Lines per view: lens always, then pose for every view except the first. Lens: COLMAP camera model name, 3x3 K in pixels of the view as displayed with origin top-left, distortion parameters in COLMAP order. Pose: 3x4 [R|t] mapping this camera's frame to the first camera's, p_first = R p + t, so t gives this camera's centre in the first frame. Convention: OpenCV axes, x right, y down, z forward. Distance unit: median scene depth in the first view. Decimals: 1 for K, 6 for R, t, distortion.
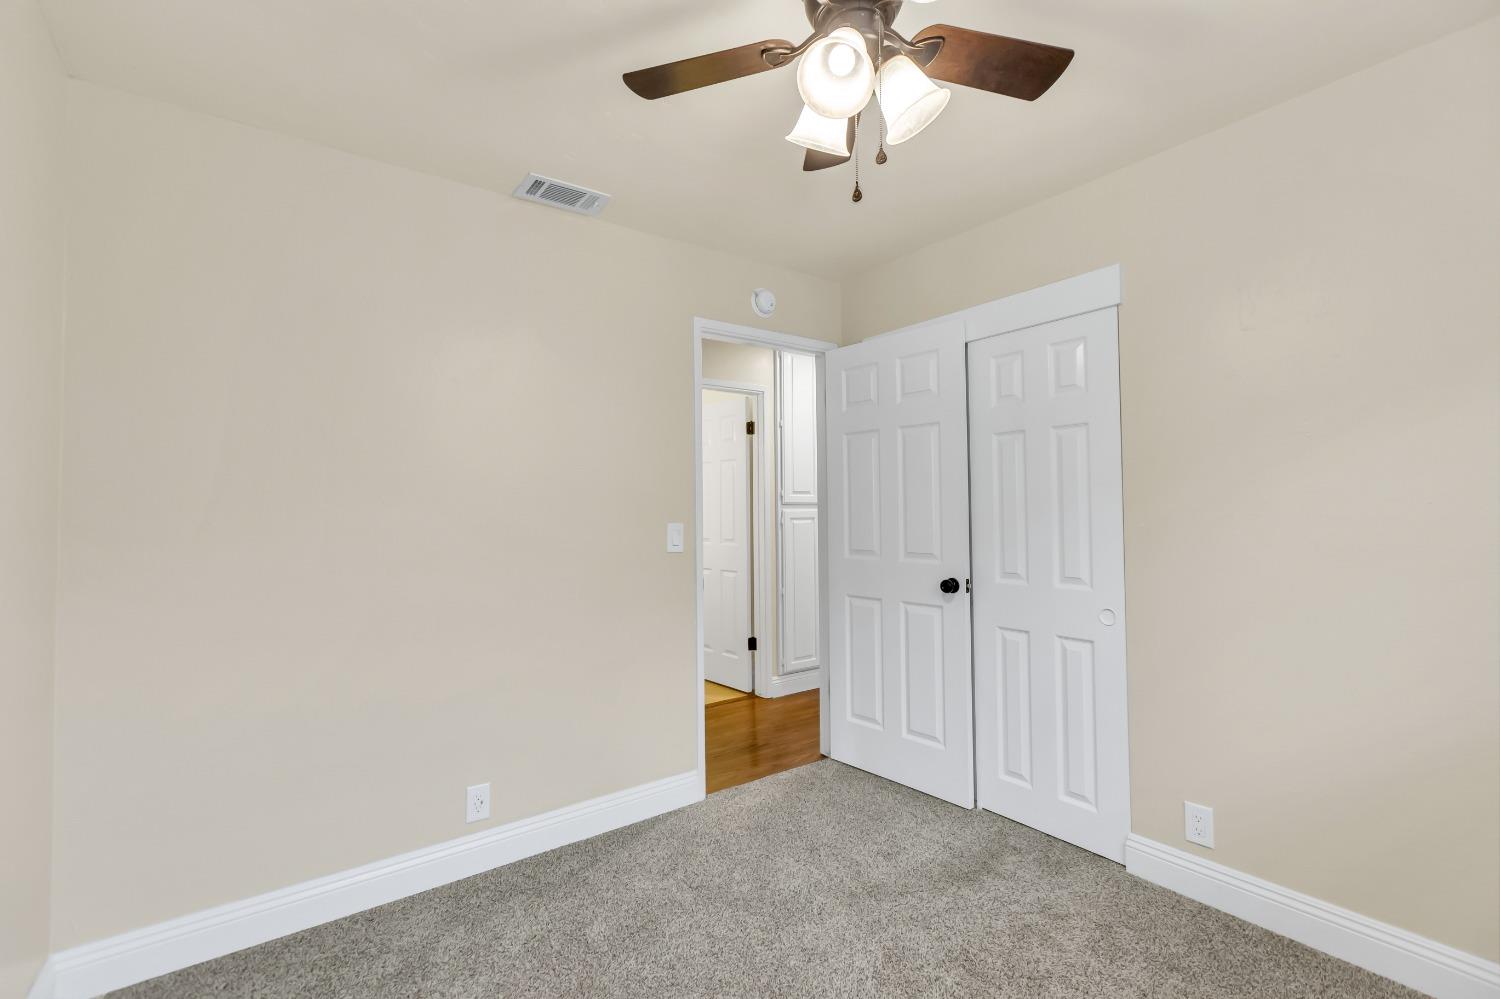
lens RADIAL K [[689.3, 0, 750.0], [0, 689.3, 499.5], [0, 0, 1]] dist [0.000764, 0.000277]
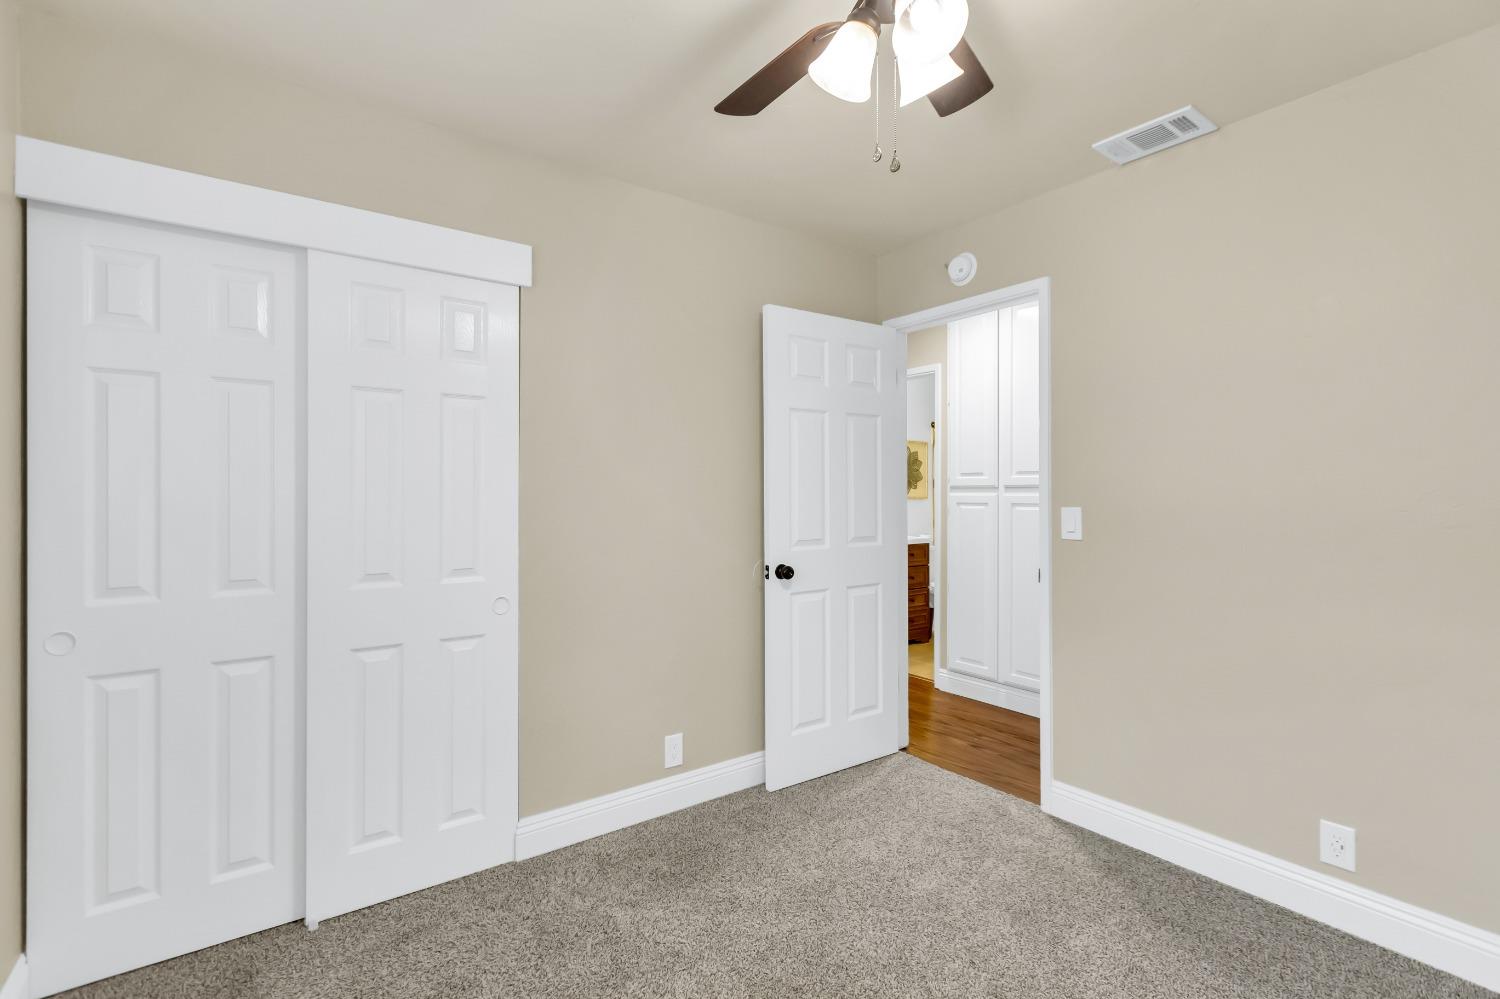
lens RADIAL K [[689.3, 0, 750.0], [0, 689.3, 499.5], [0, 0, 1]] dist [0.000764, 0.000277]
pose [[-0.015946, 0.014939, 0.999761, -0.456063], [-0.031929, 0.999371, -0.015443, 0.025030], [-0.999363, -0.032168, -0.015459, 0.678824]]
